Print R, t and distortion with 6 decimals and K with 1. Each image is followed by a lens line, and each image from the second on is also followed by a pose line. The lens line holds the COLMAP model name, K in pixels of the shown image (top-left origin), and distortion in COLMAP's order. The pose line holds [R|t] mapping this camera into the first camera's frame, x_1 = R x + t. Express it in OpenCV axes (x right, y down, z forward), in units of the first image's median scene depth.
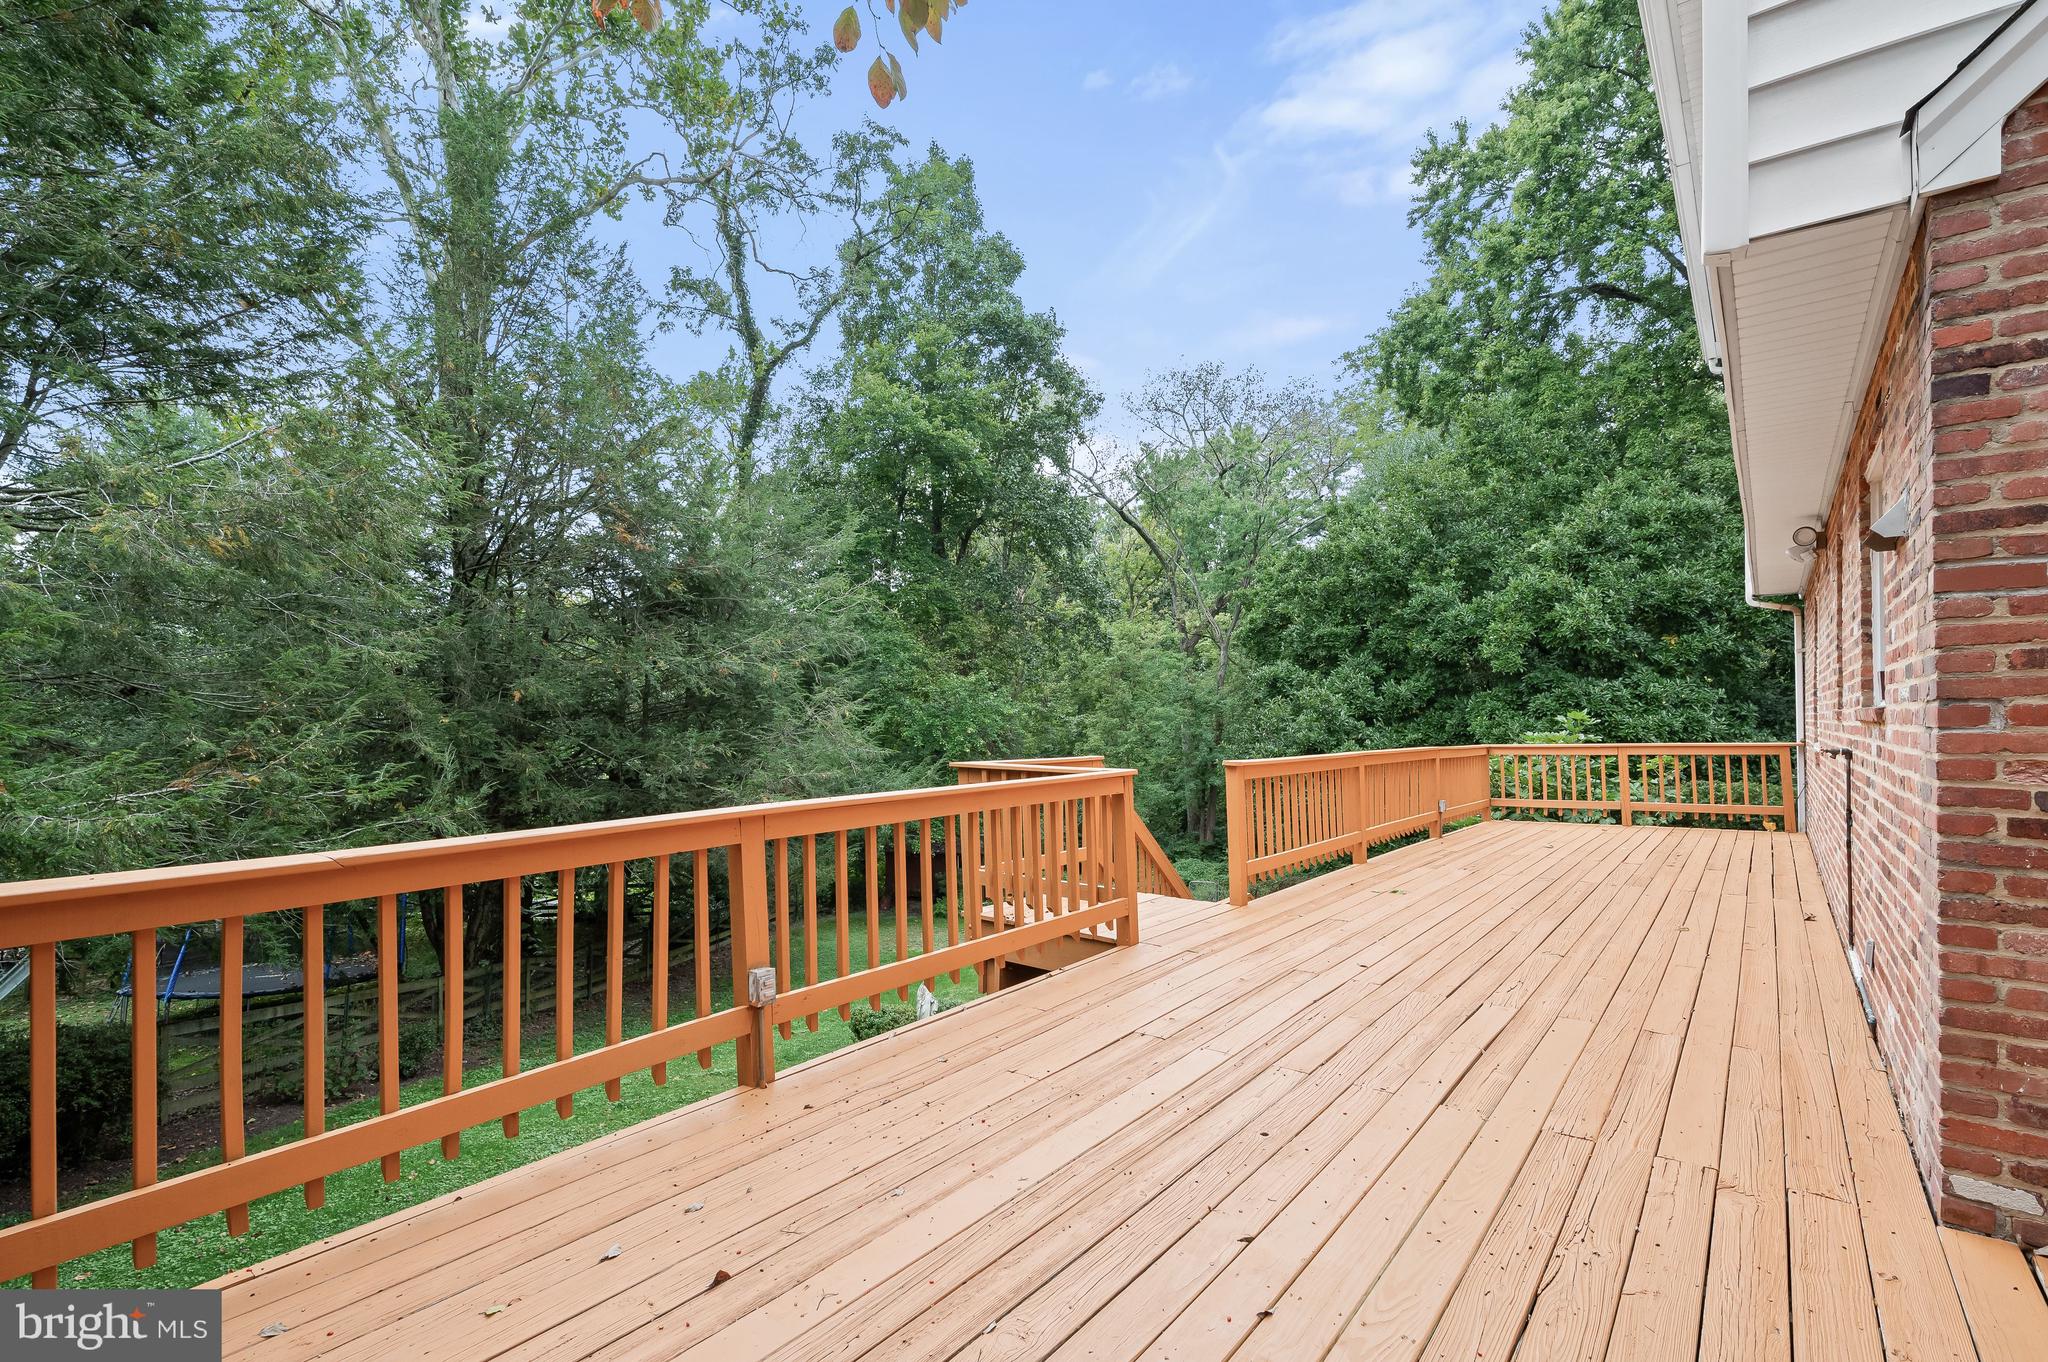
lens RADIAL K [[908.3, 0, 1034.6], [0, 908.3, 681.5], [0, 0, 1]] dist [-0.001728, 0.000129]
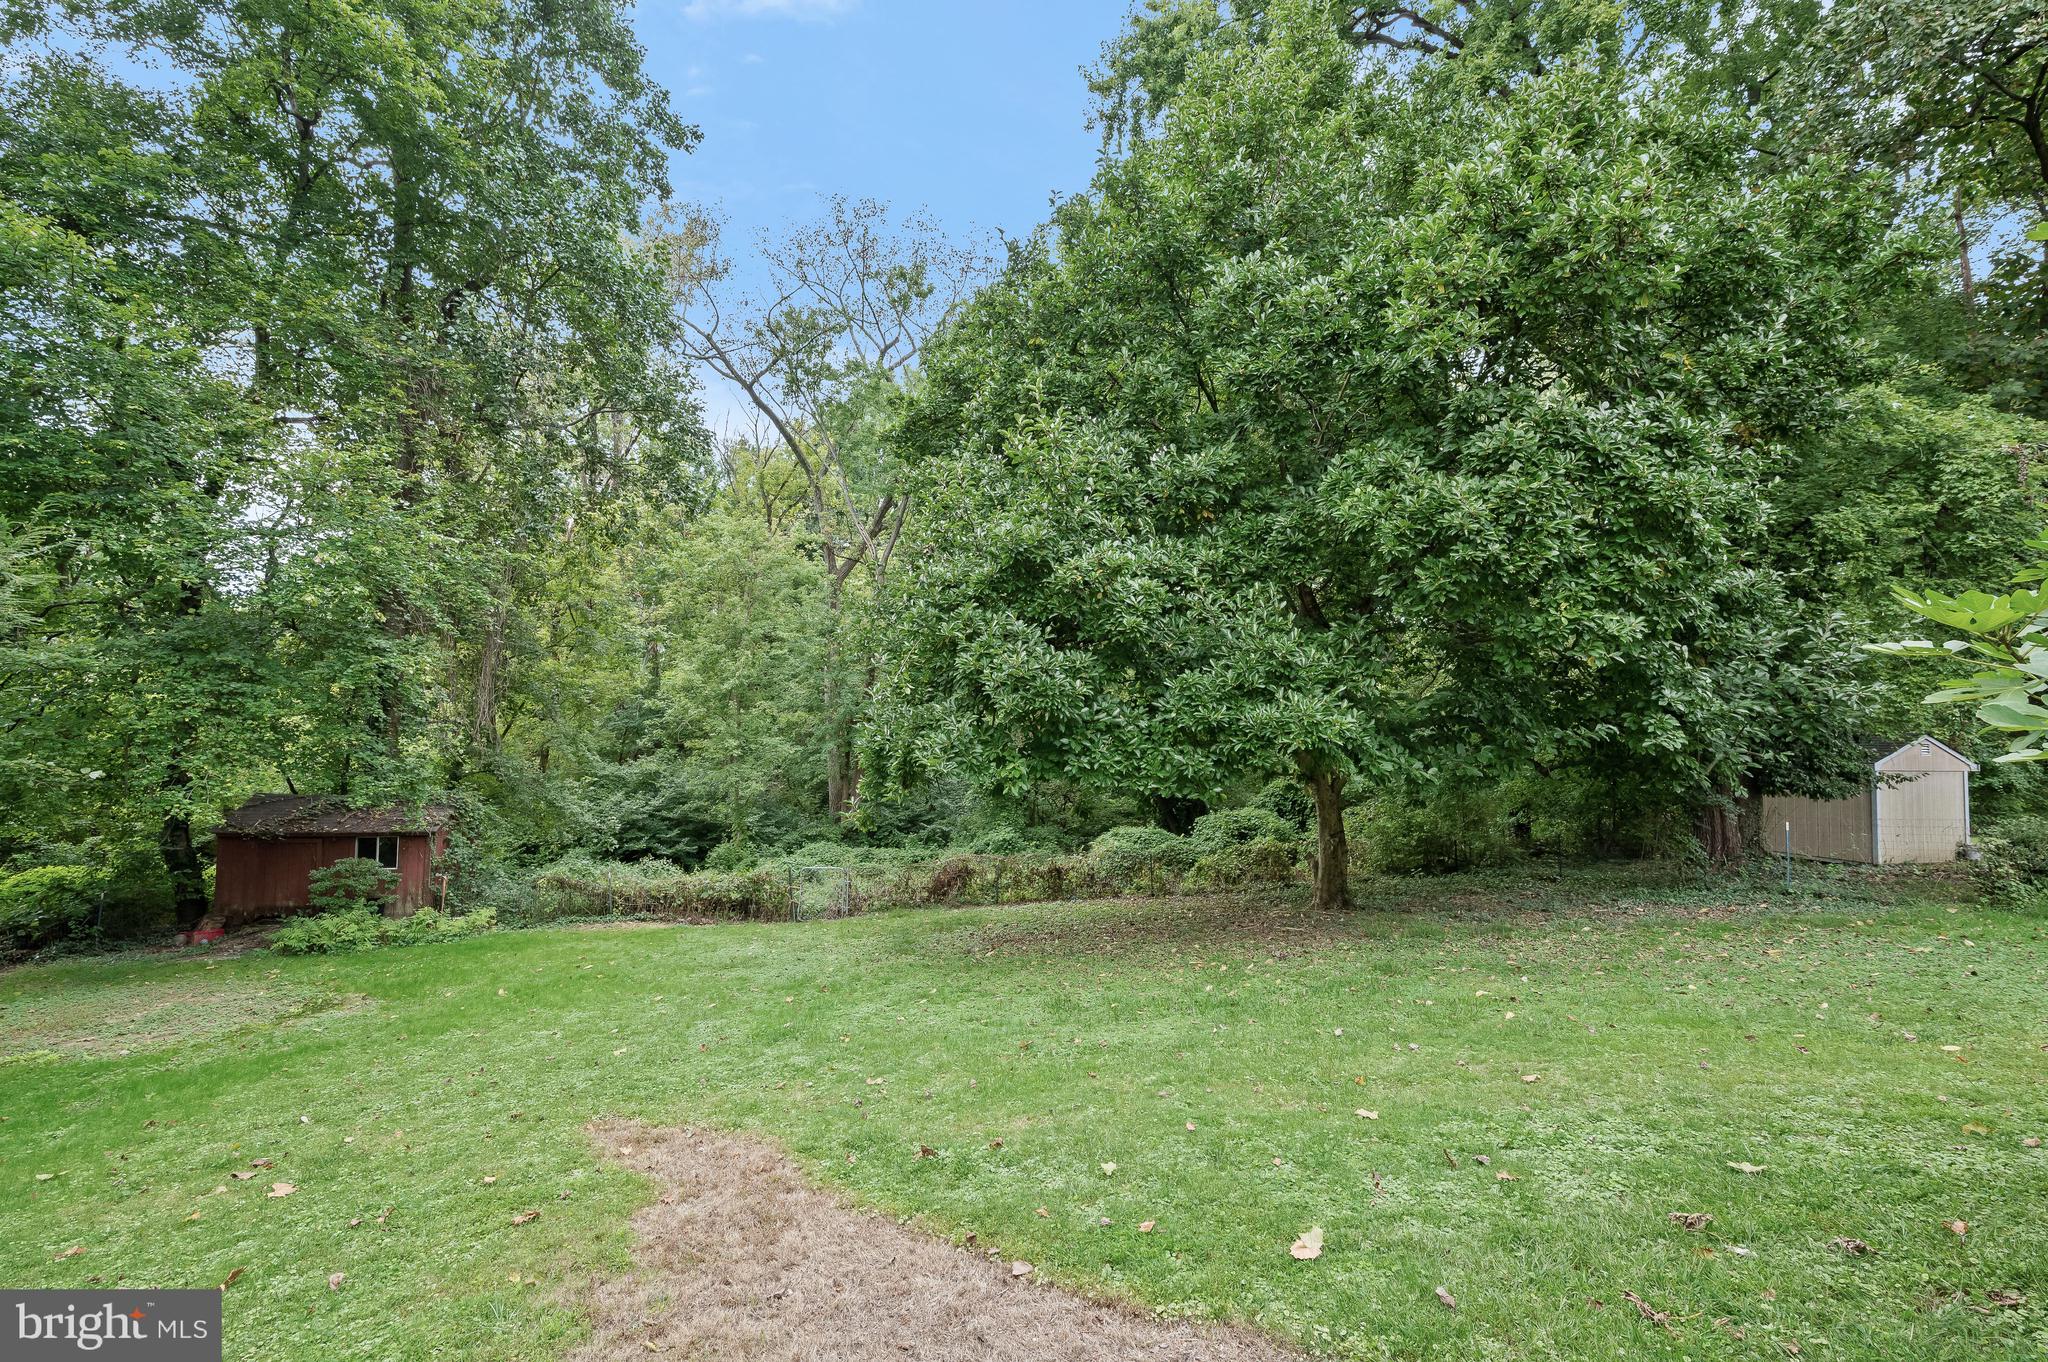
lens RADIAL K [[897.5, 0, 1028.0], [0, 897.5, 695.6], [0, 0, 1]] dist [-0.000163, 0.000023]
pose [[0.939395, 0.021507, 0.342161, 0.078183], [-0.022648, 0.999743, -0.000661, 0.076997], [-0.342087, -0.007129, 0.939641, 0.294722]]
